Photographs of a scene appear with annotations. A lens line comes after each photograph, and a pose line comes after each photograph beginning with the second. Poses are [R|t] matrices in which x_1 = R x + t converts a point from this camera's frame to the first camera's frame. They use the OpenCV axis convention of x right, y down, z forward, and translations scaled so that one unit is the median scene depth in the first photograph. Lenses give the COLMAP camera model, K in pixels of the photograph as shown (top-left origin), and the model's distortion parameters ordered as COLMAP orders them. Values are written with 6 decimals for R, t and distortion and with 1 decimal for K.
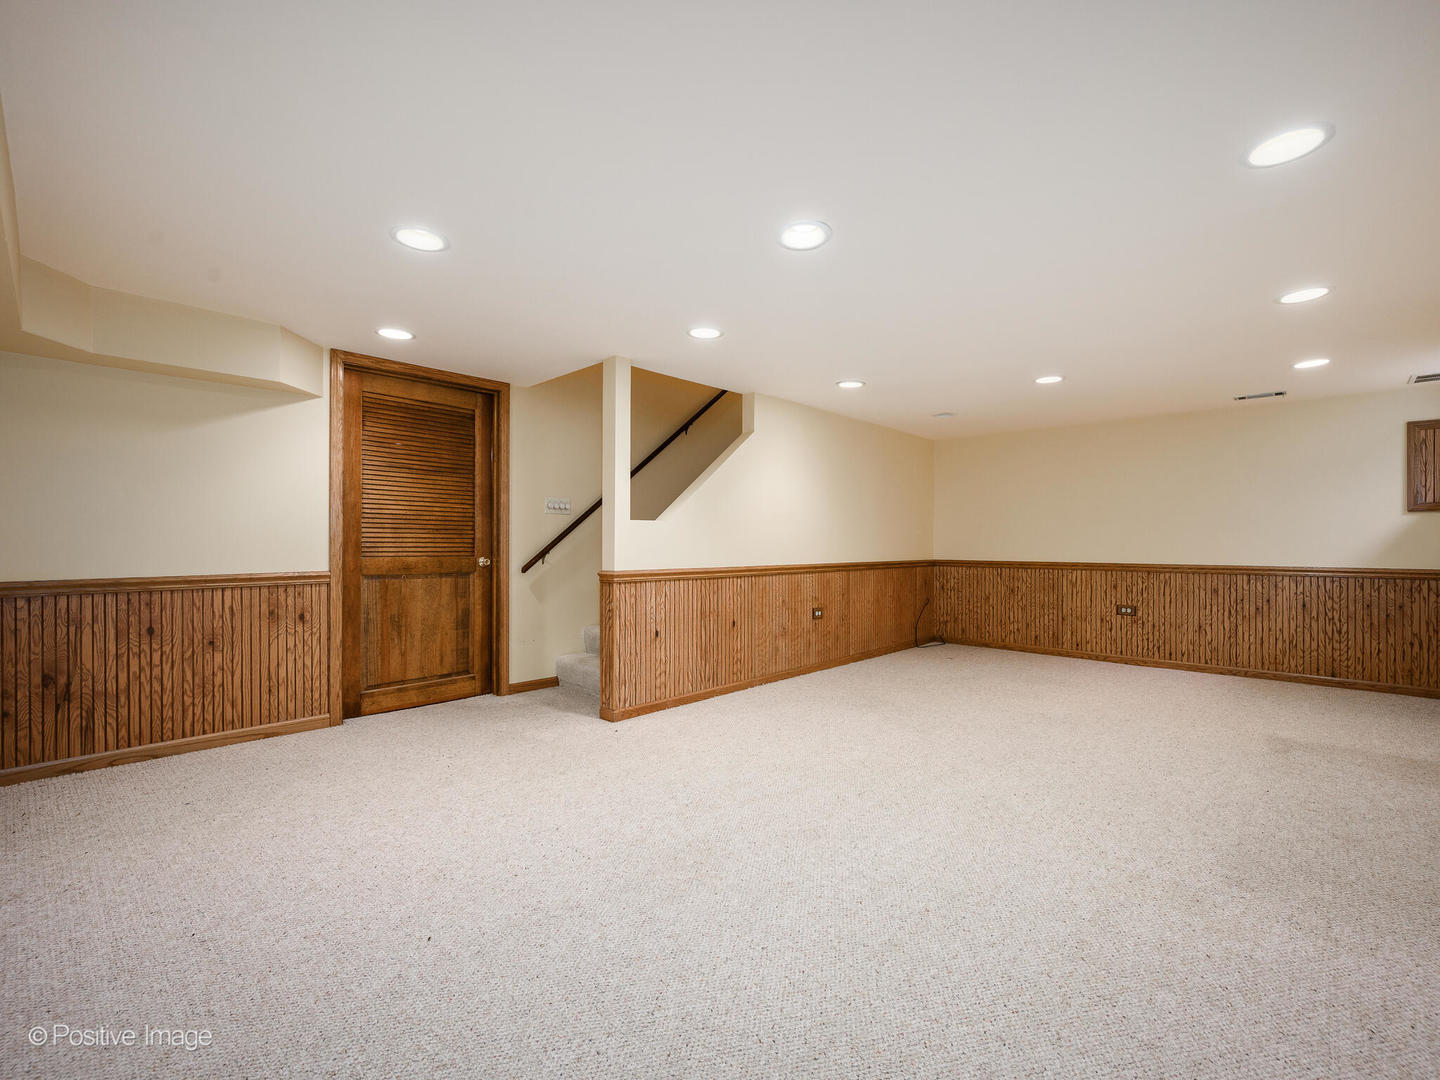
lens RADIAL K [[635.2, 0, 720.0], [0, 635.2, 540.0], [0, 0, 1]] dist [0.000421, -0.000007]
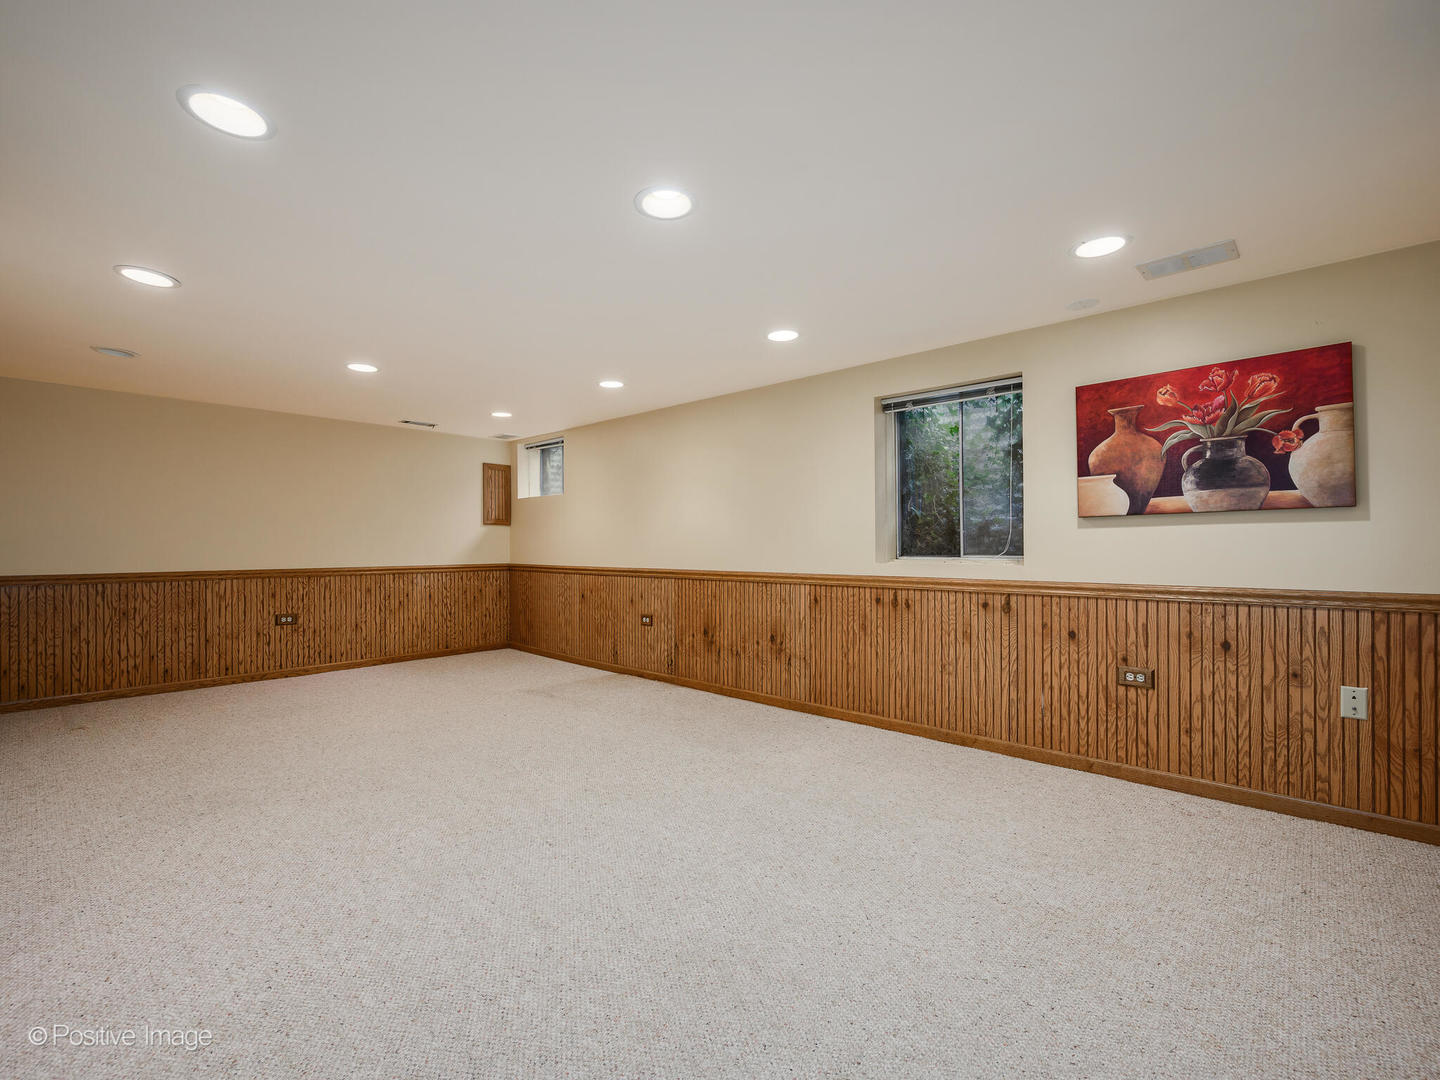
lens RADIAL K [[635.2, 0, 720.0], [0, 635.2, 540.0], [0, 0, 1]] dist [0.000421, -0.000007]
pose [[-0.000503, 0.007055, 0.999975, -0.296180], [-0.000174, 0.999975, -0.007055, 0.000808], [-1.000000, -0.000177, -0.000502, 0.372273]]
